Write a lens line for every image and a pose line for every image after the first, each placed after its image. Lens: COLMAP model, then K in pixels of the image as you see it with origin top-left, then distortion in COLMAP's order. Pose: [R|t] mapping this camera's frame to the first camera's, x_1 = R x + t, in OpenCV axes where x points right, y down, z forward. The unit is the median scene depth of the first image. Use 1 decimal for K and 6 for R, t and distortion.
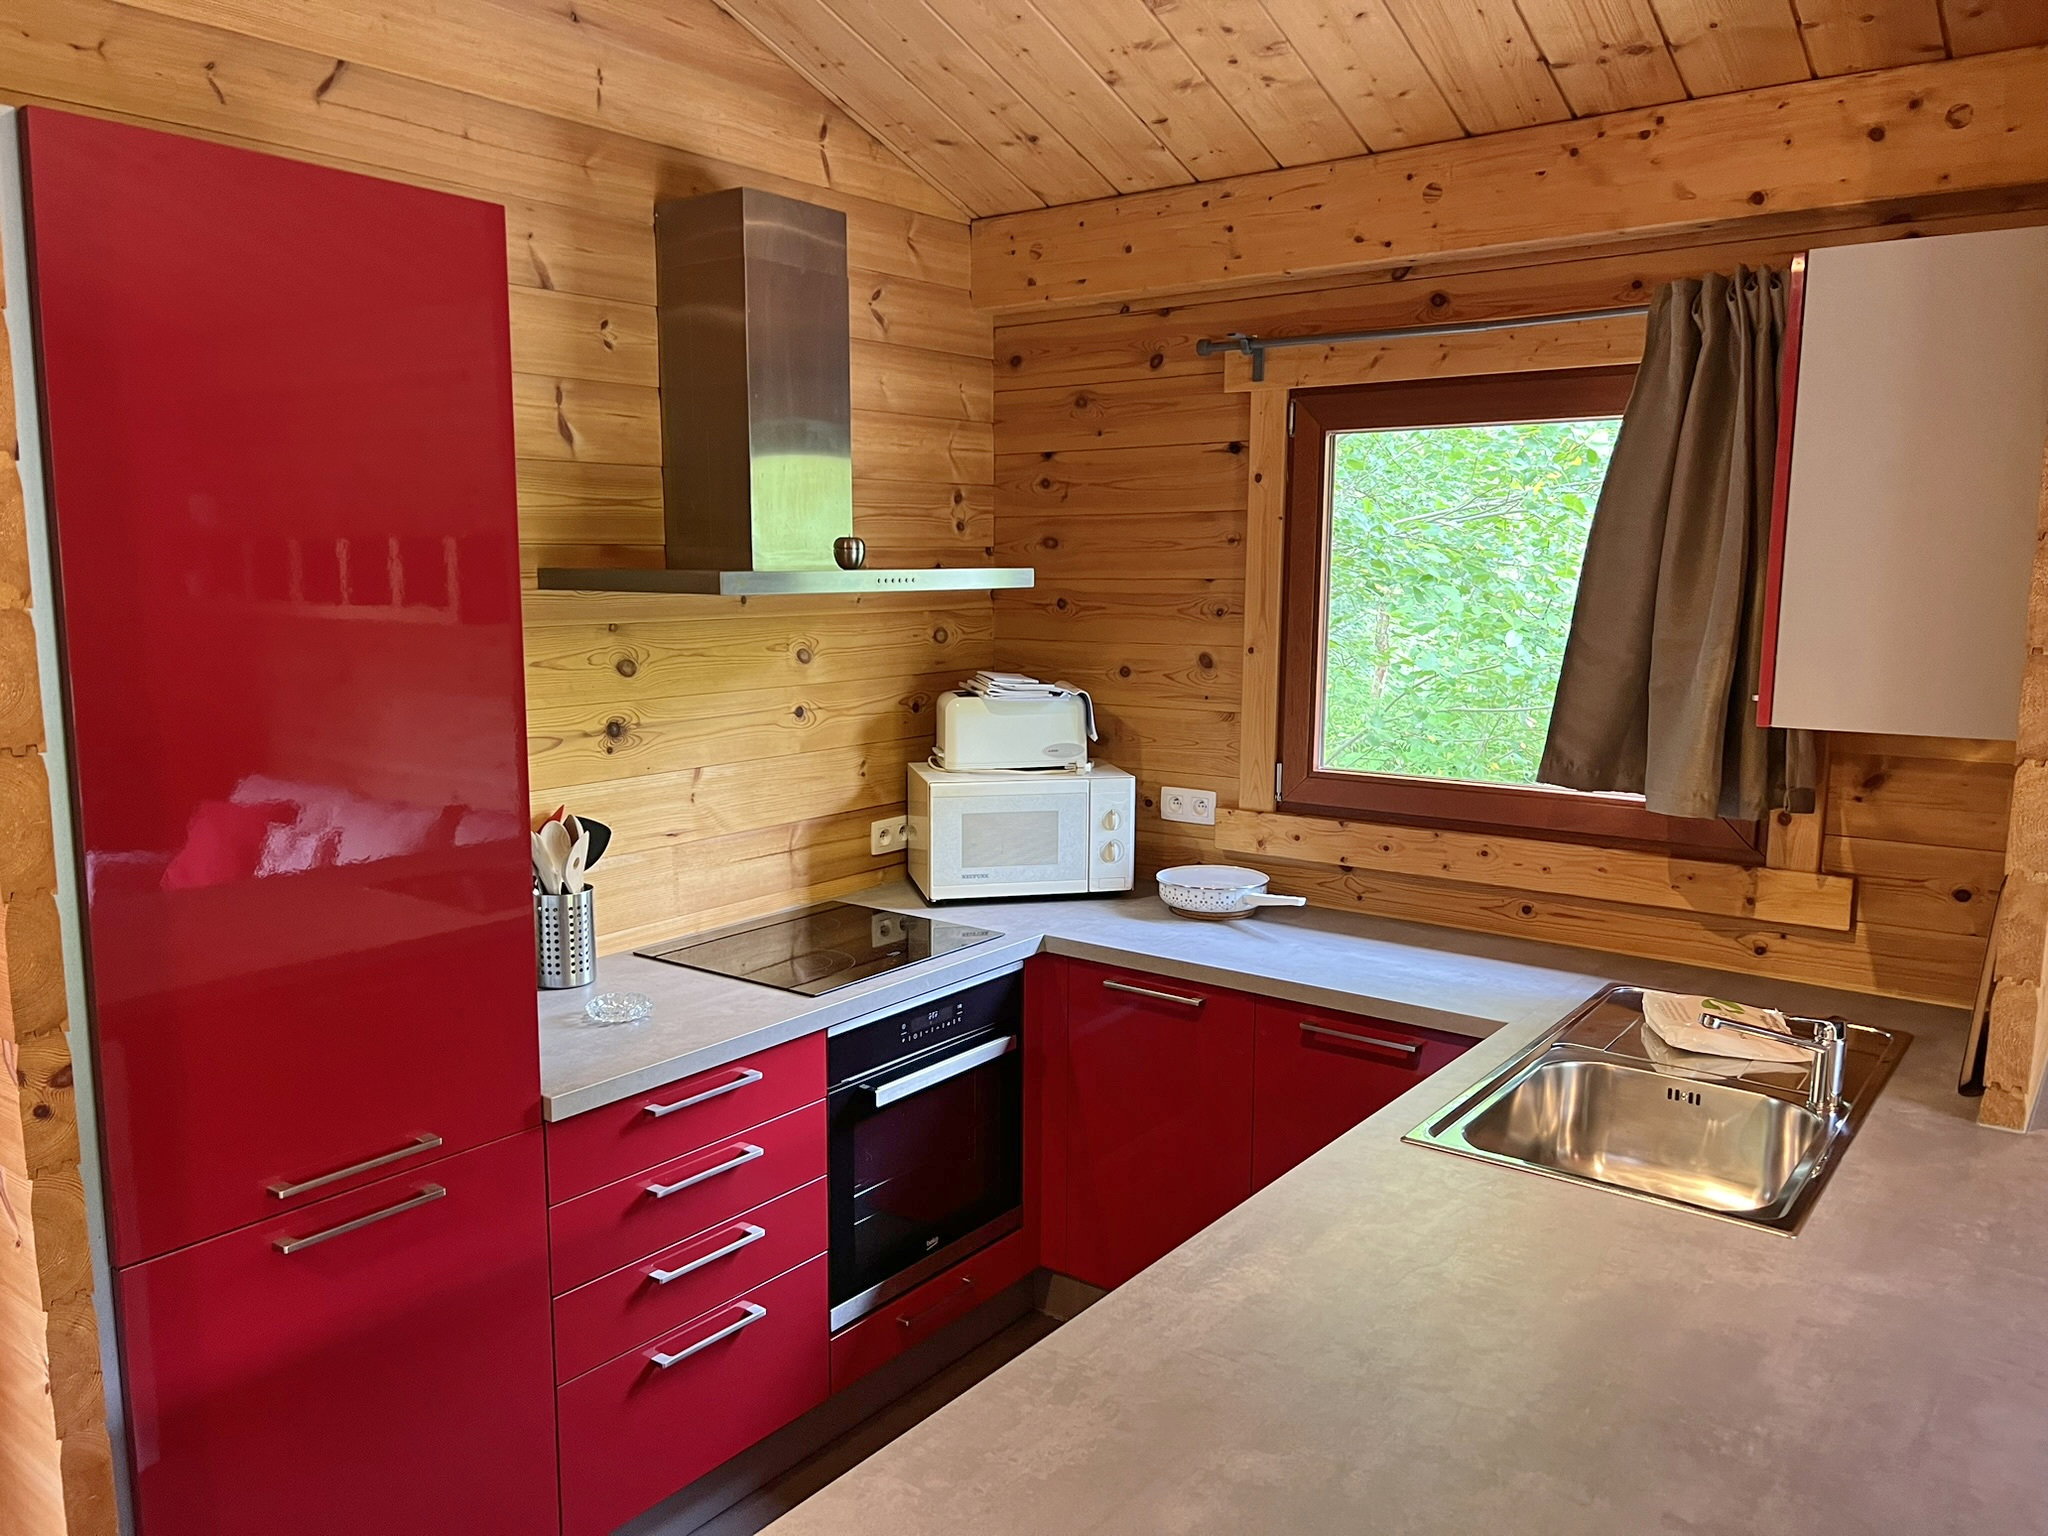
lens RADIAL K [[1540.1, 0, 1022.3], [0, 1540.1, 787.2], [0, 0, 1]] dist [0.054271, -0.052935]
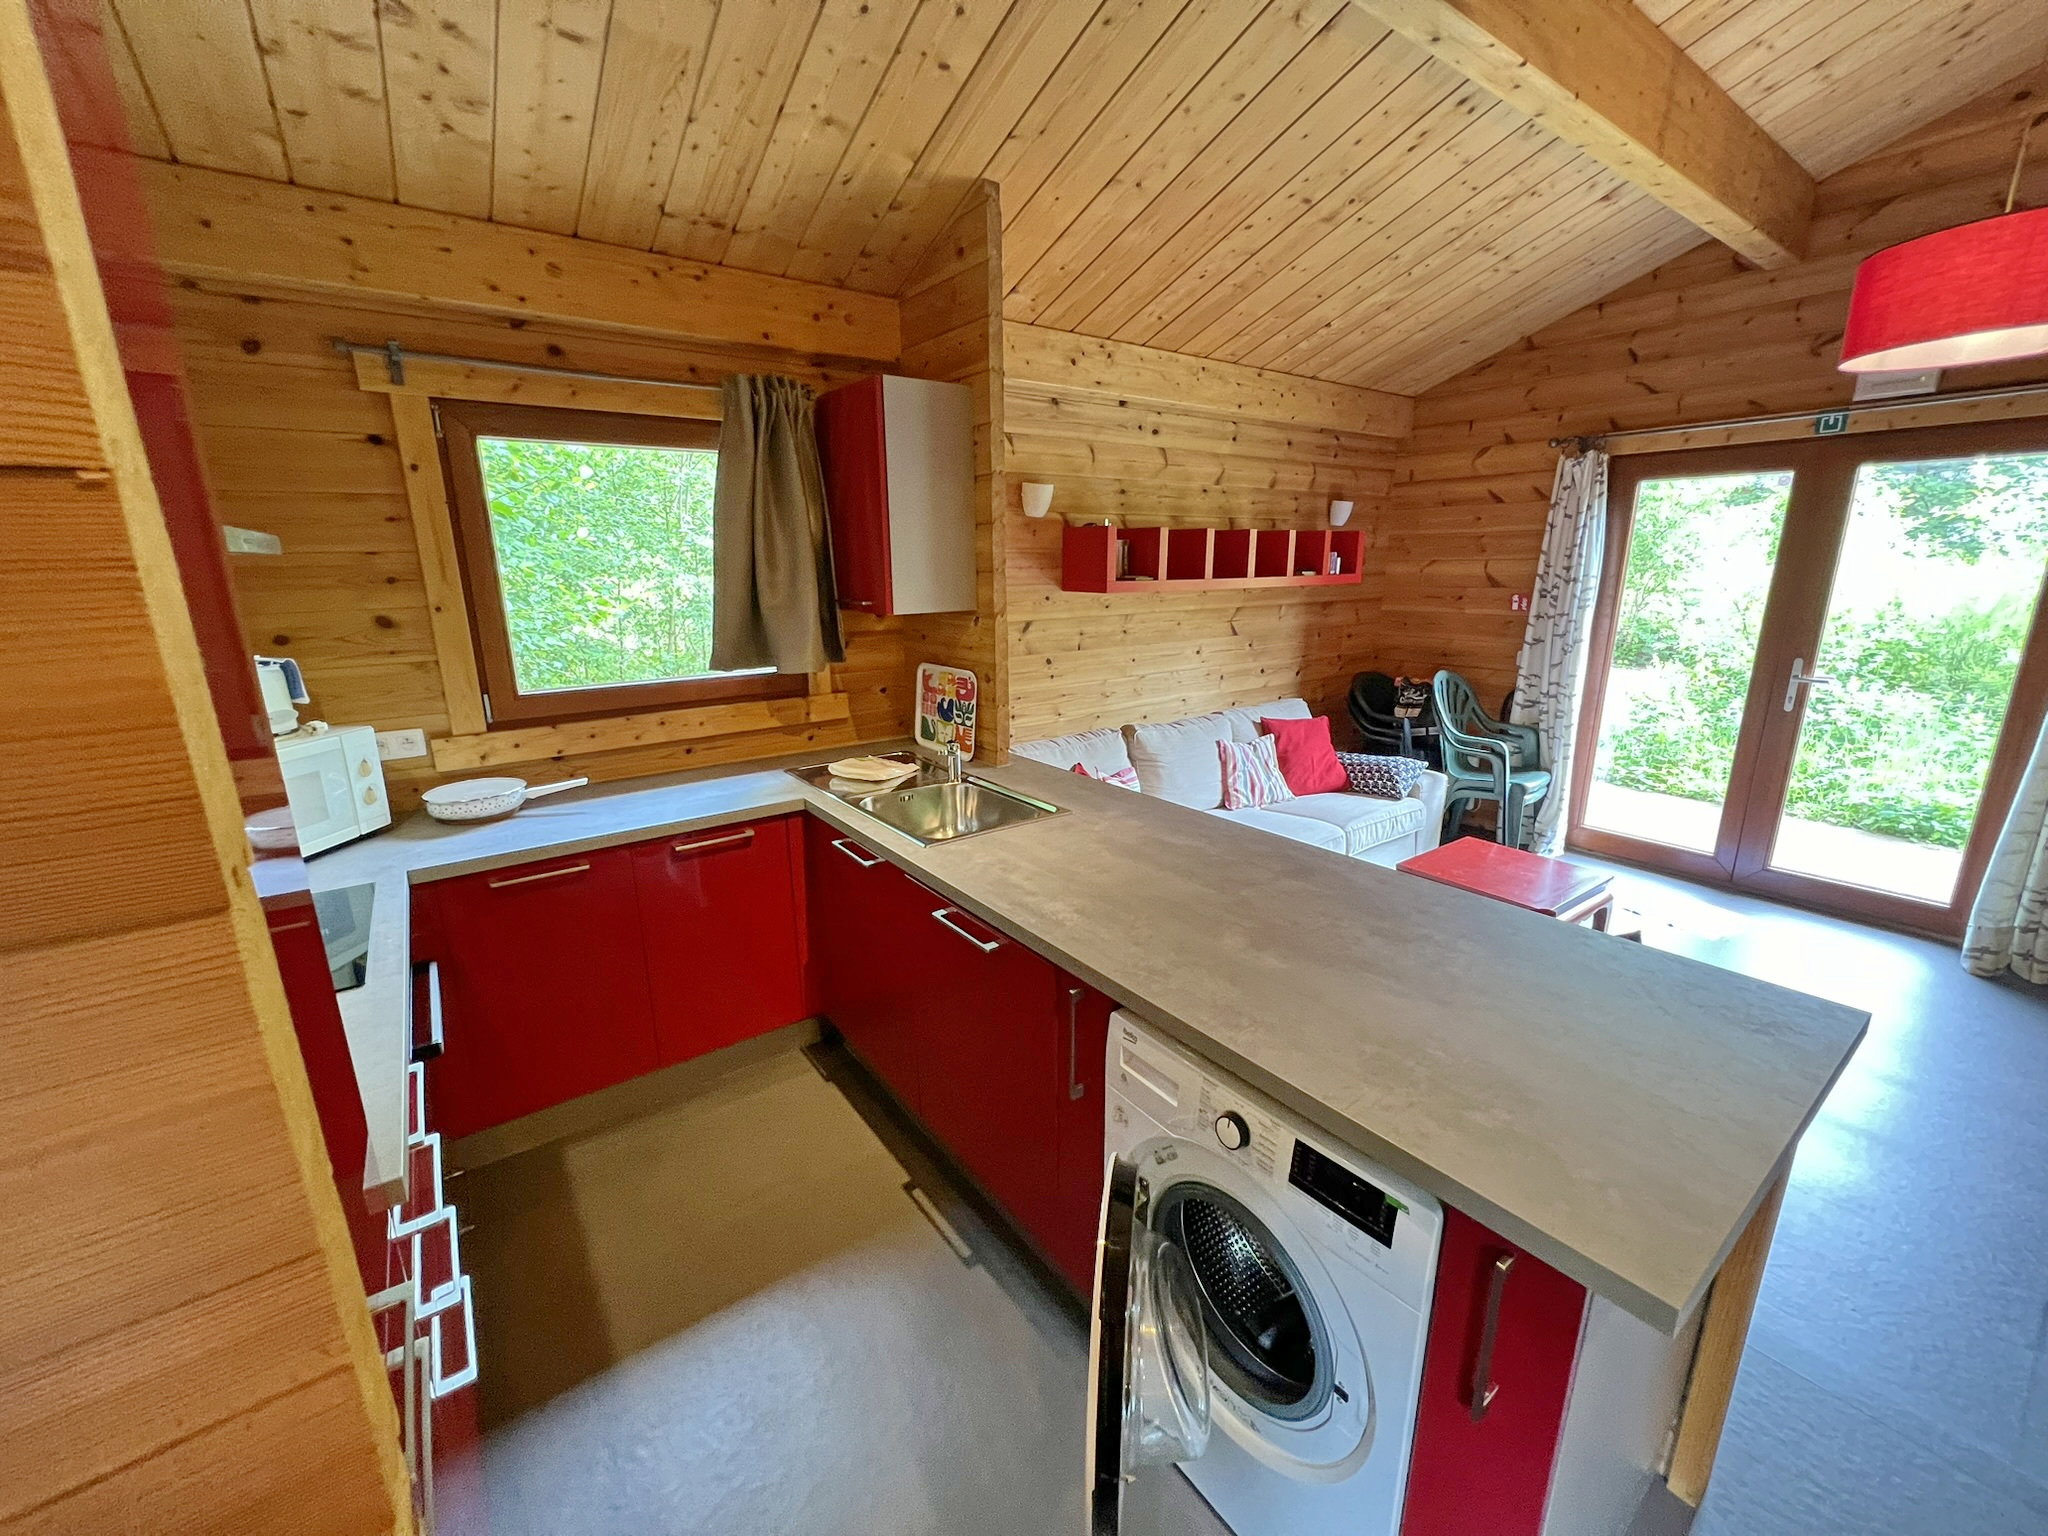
lens RADIAL K [[814.0, 0, 1017.3], [0, 814.0, 763.6], [0, 0, 1]] dist [-0.002492, -0.000041]
pose [[0.290422, -0.238884, 0.926601, -0.388220], [0.157350, 0.967078, 0.200001, -0.027839], [-0.943873, 0.087716, 0.318449, 0.387124]]
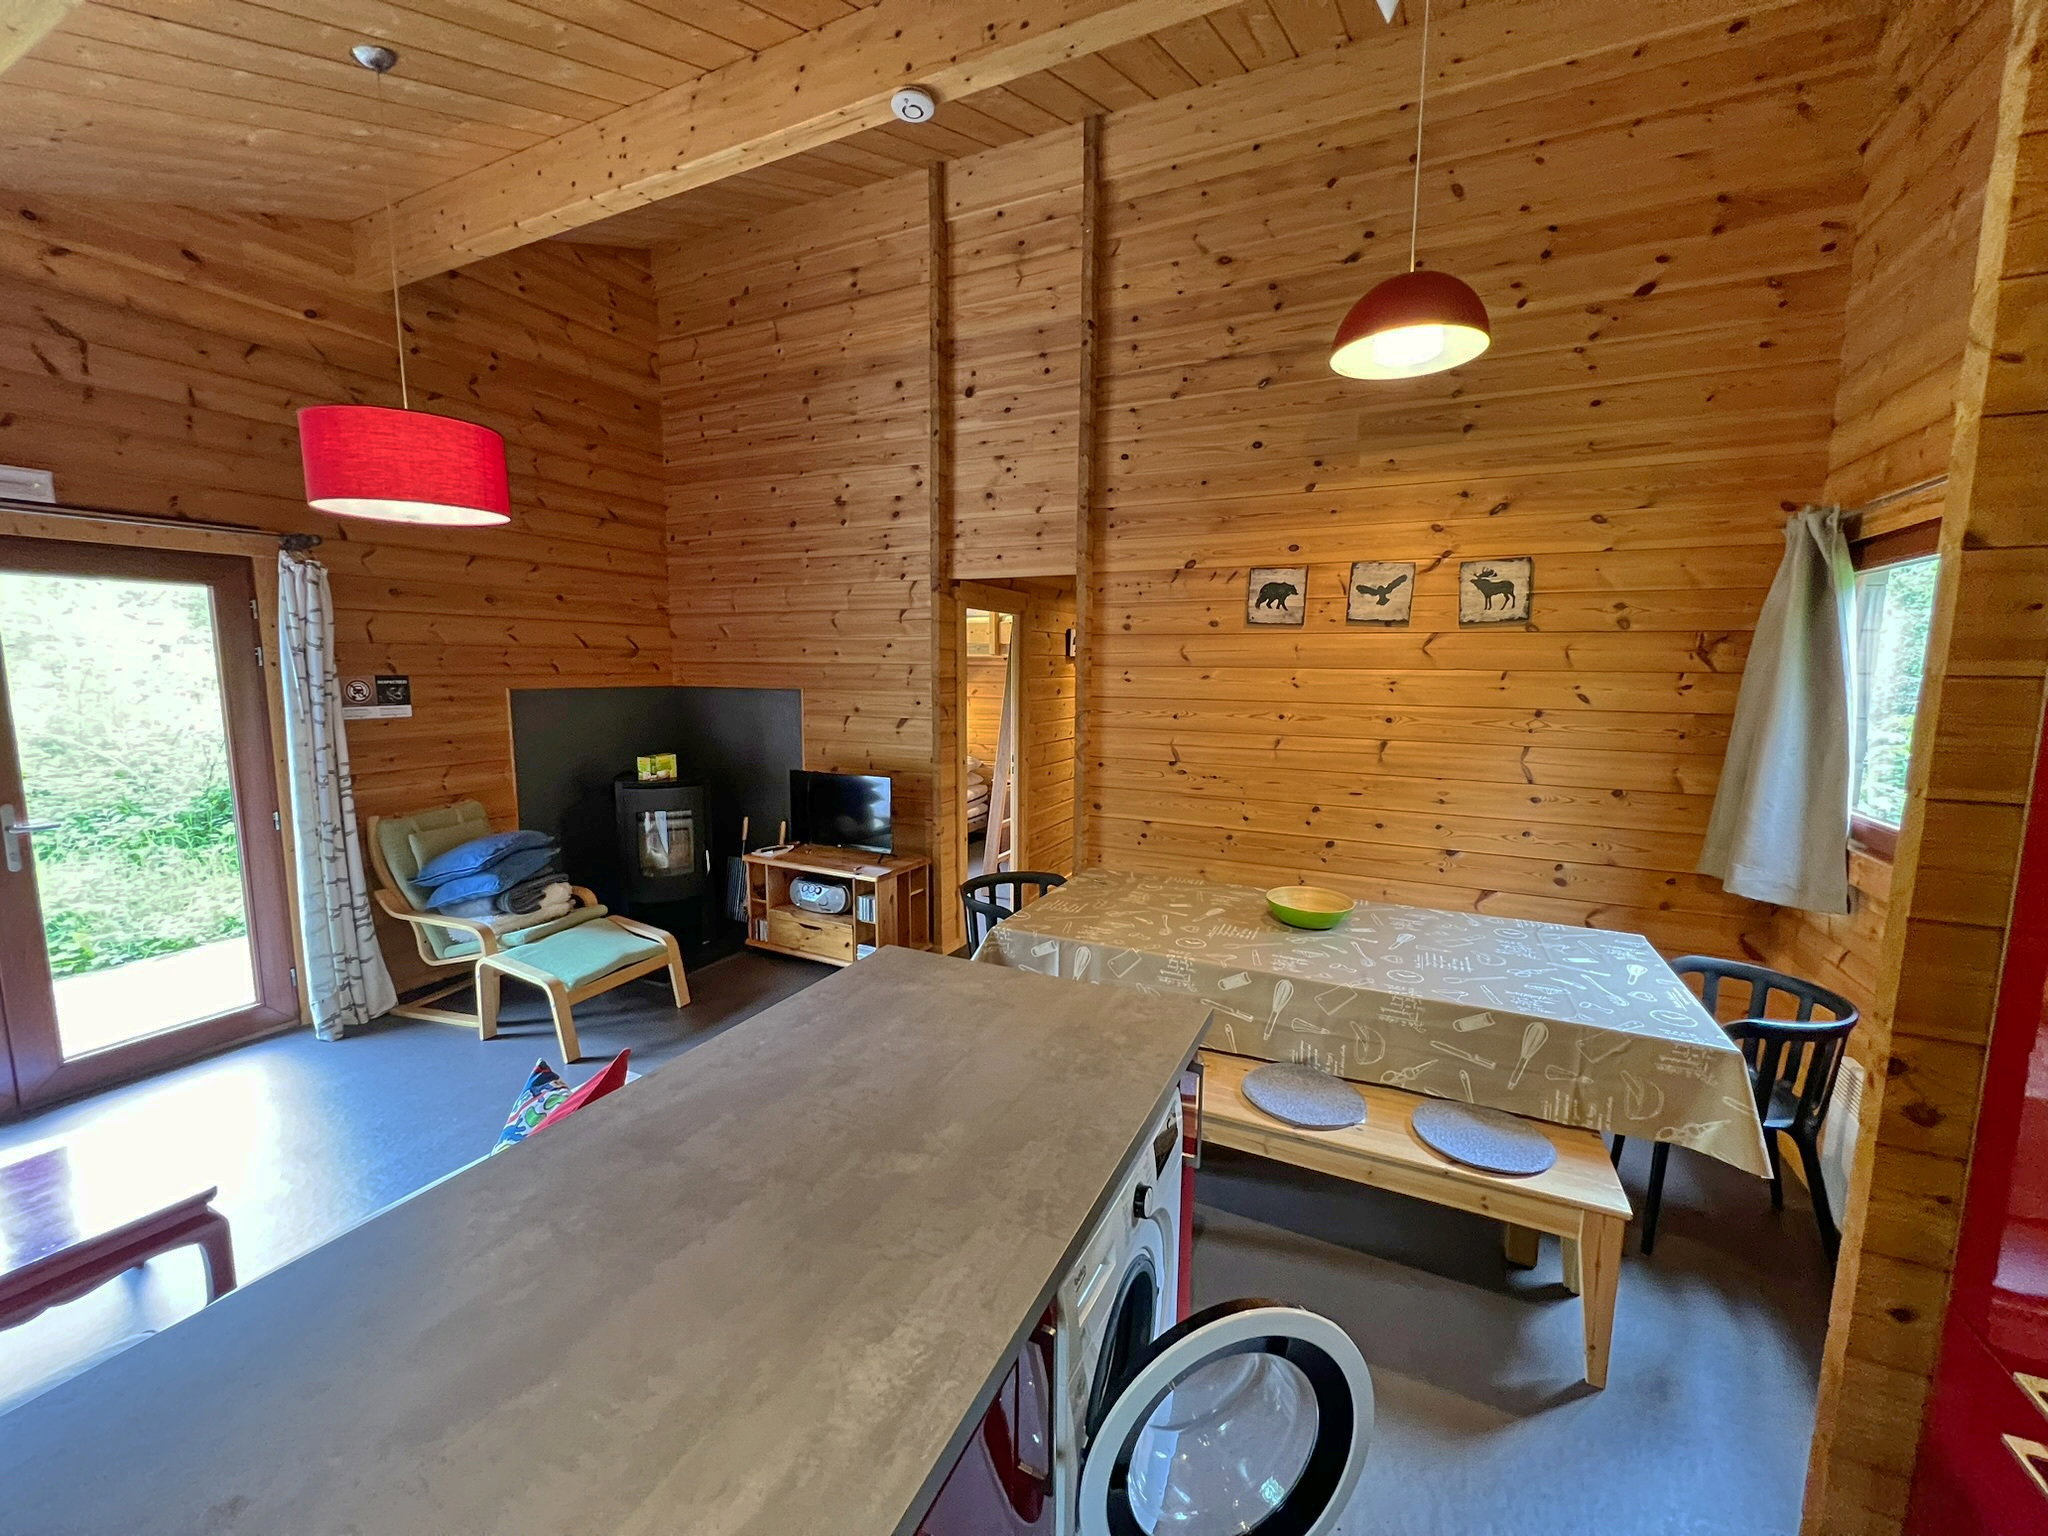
lens RADIAL K [[814.0, 0, 1021.5], [0, 814.0, 763.7], [0, 0, 1]] dist [-0.002492, -0.000041]
pose [[-0.981425, 0.018534, -0.190951, 0.080982], [-0.034193, 0.962488, 0.269161, -0.093823], [0.188777, 0.270690, -0.943976, 0.743018]]
